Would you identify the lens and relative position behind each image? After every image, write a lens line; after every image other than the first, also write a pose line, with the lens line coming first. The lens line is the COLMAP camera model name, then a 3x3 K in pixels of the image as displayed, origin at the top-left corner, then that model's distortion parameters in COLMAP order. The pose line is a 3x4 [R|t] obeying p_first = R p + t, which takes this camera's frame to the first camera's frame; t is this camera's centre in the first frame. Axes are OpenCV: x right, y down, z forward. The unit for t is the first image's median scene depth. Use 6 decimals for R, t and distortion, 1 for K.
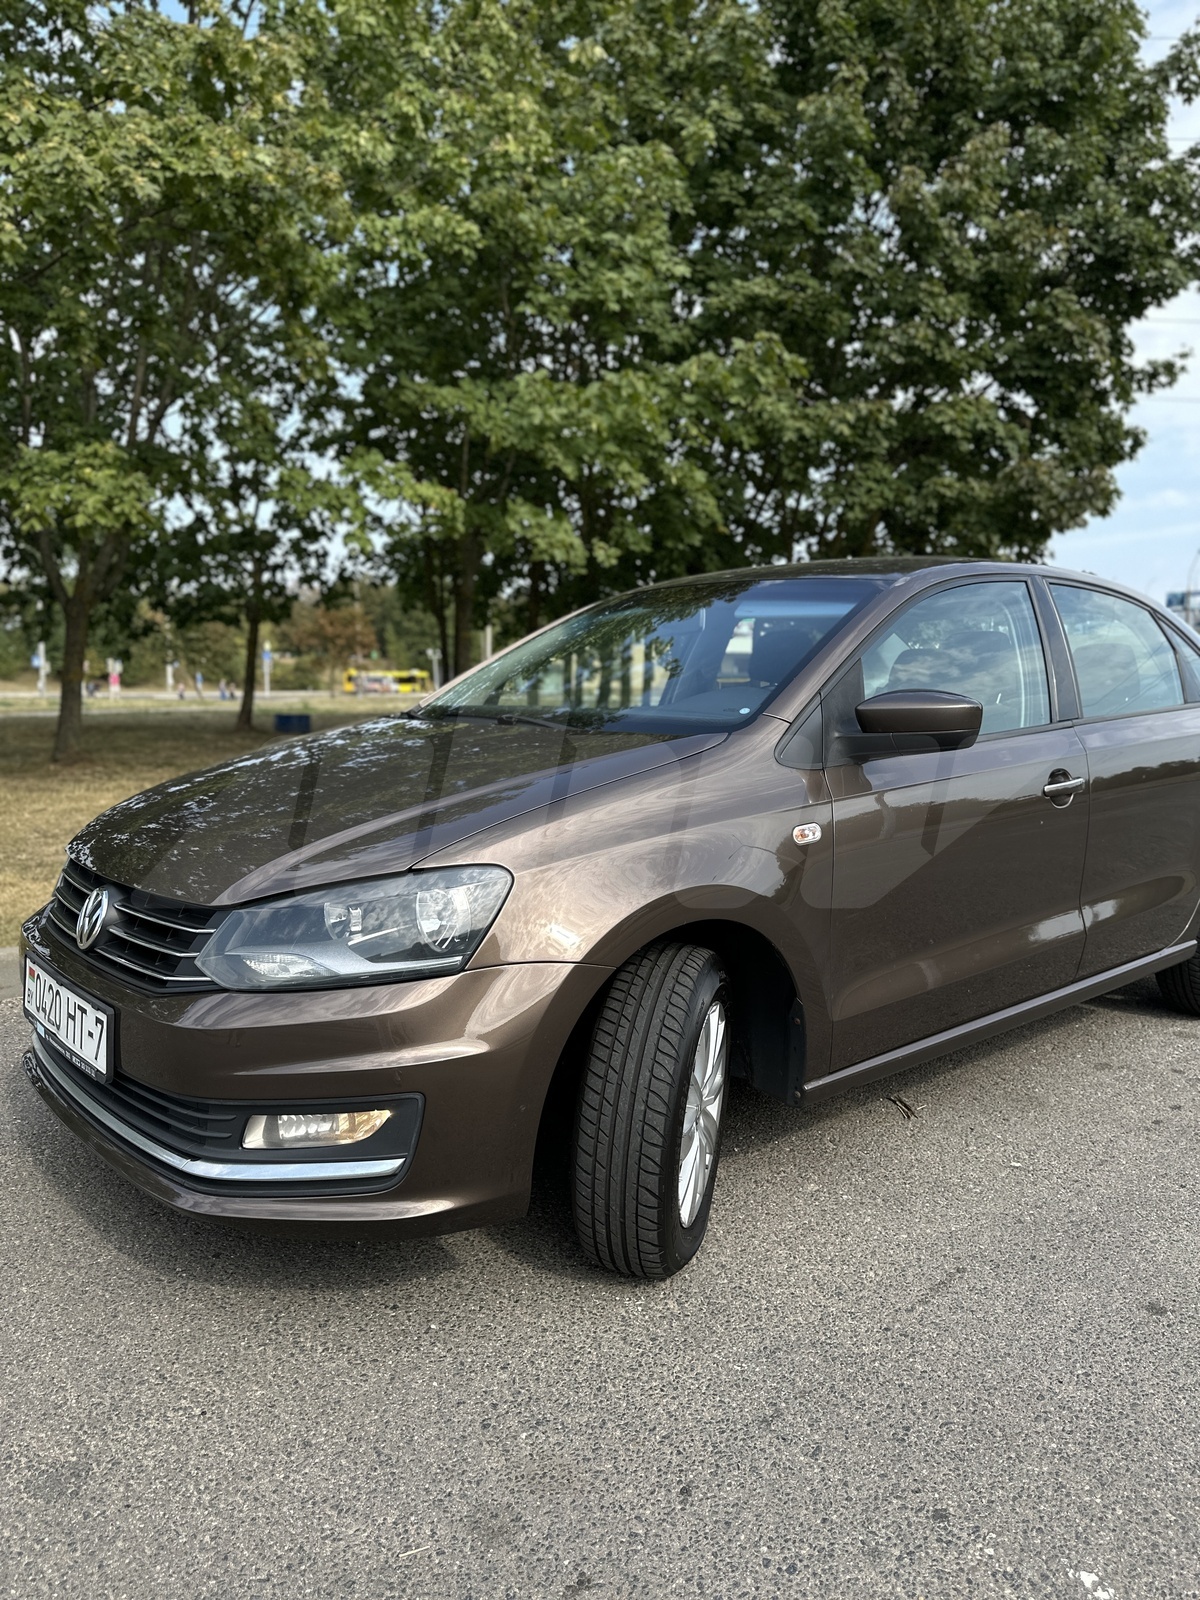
lens RADIAL K [[1133.5, 0, 599.9], [0, 1133.5, 807.3], [0, 0, 1]] dist [0.004705, -0.009681]
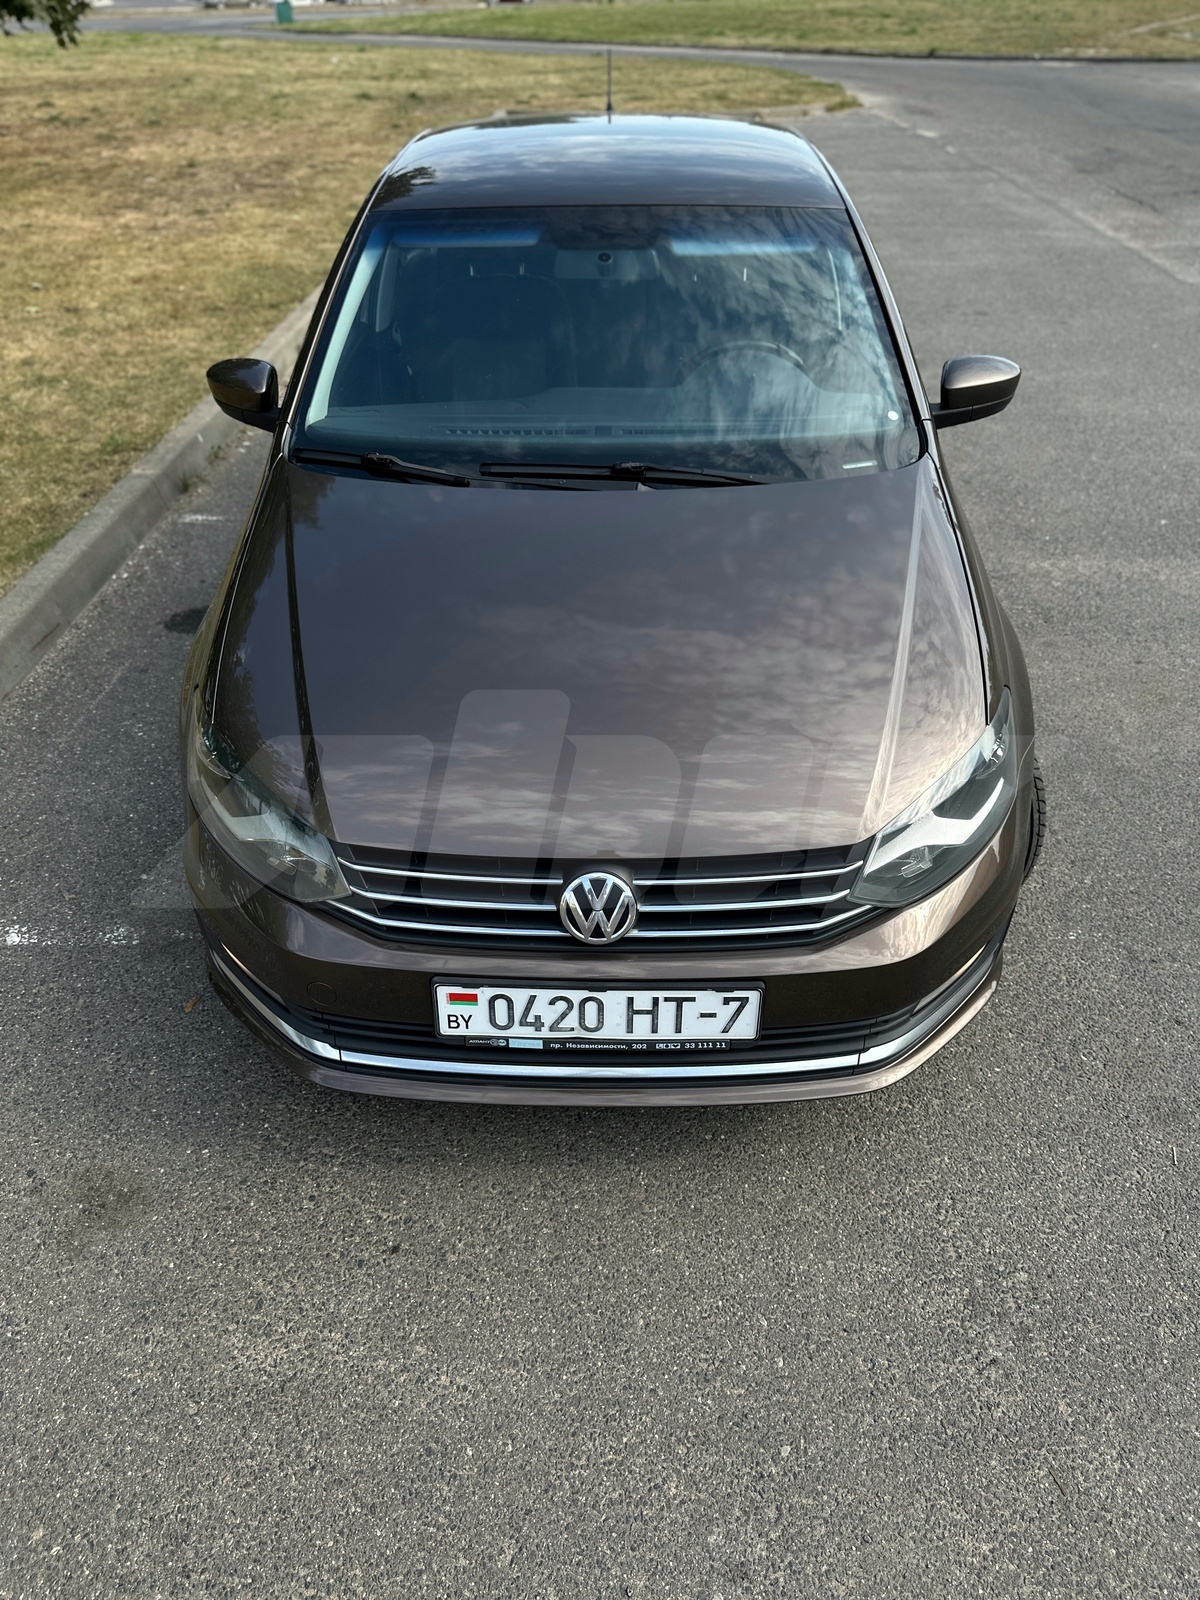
lens RADIAL K [[1157.5, 0, 606.4], [0, 1157.5, 762.9], [0, 0, 1]] dist [0.004116, -0.001257]
pose [[0.667673, -0.430920, 0.607059, -0.529761], [0.099822, 0.859899, 0.500608, -0.241682], [-0.737732, -0.273645, 0.617147, 0.293249]]
